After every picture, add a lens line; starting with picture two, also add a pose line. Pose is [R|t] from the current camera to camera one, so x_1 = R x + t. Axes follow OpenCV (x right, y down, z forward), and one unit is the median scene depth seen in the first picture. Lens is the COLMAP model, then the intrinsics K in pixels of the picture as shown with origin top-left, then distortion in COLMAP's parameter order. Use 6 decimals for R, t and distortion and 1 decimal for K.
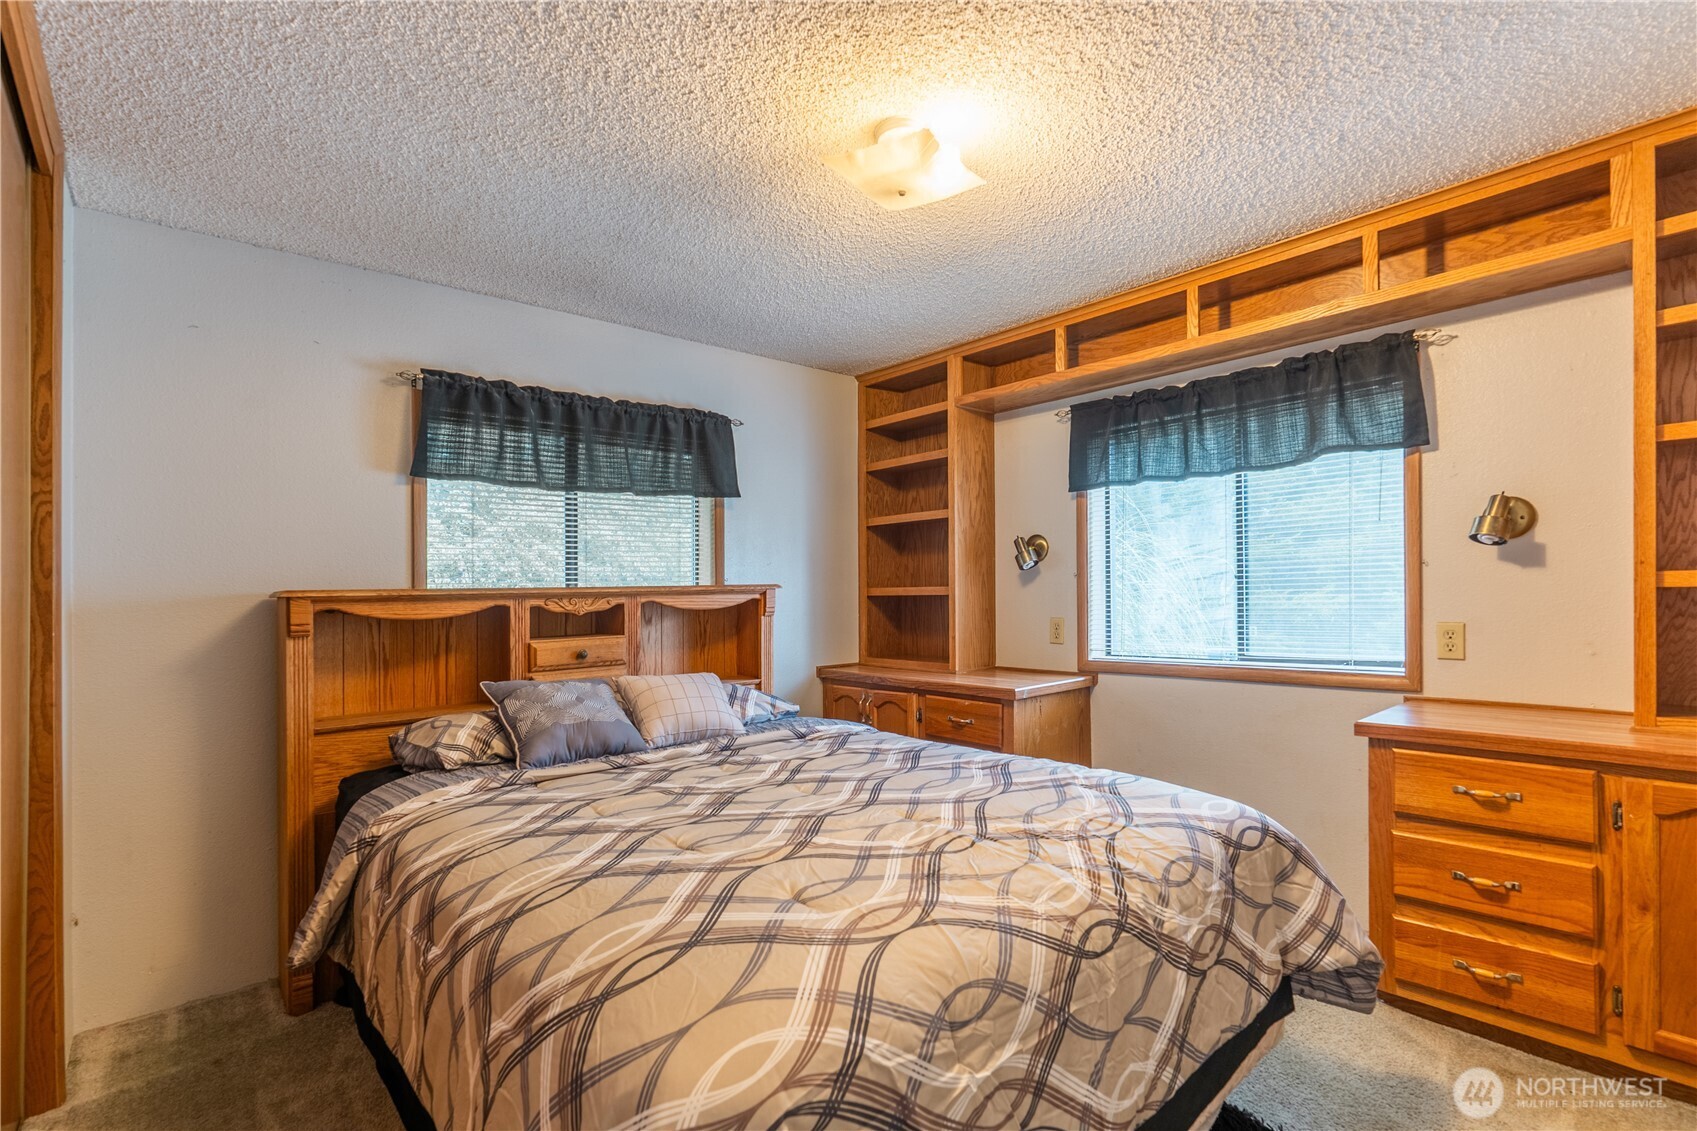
lens RADIAL K [[783.2, 0, 849.6], [0, 783.2, 592.6], [0, 0, 1]] dist [-0.001731, 0.000134]
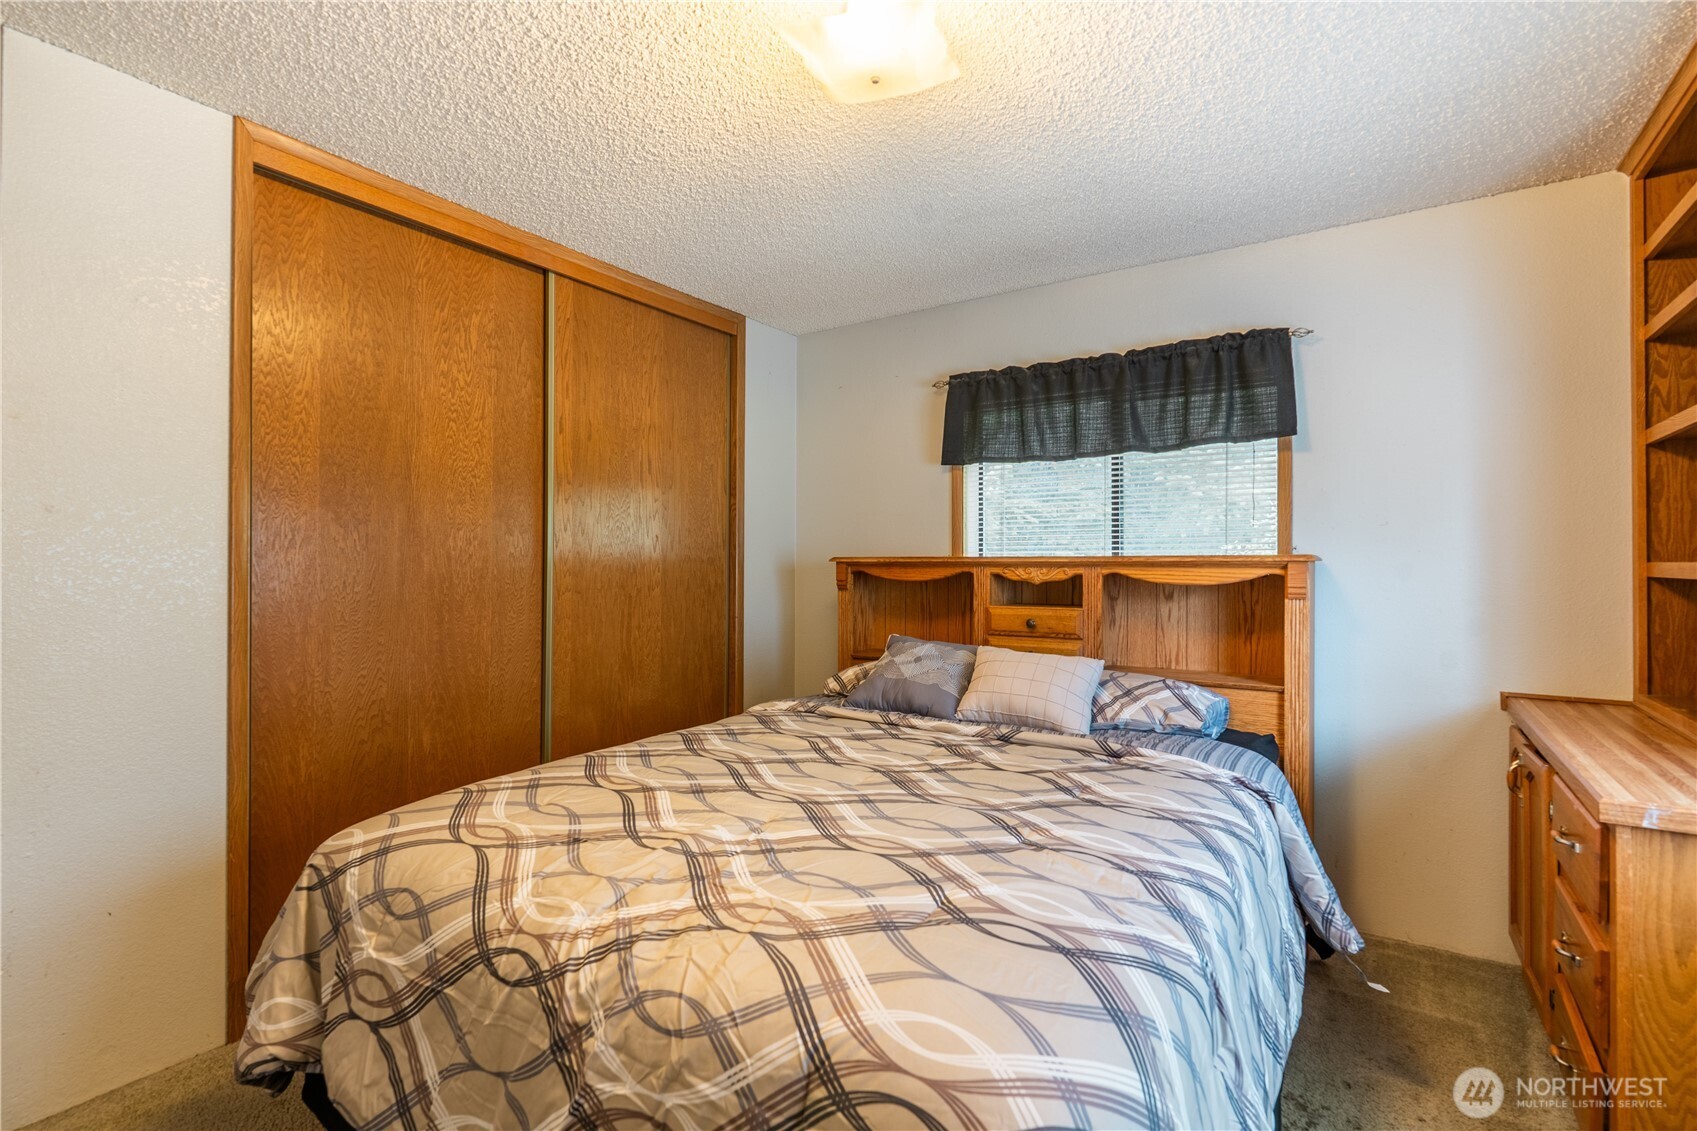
lens RADIAL K [[785.7, 0, 844.0], [0, 785.7, 546.6], [0, 0, 1]] dist [-0.005005, 0.000592]
pose [[0.245755, -0.002904, -0.969328, 0.628863], [-0.008300, 0.999953, -0.005101, -0.013570], [0.969296, 0.009299, 0.245719, 0.567562]]
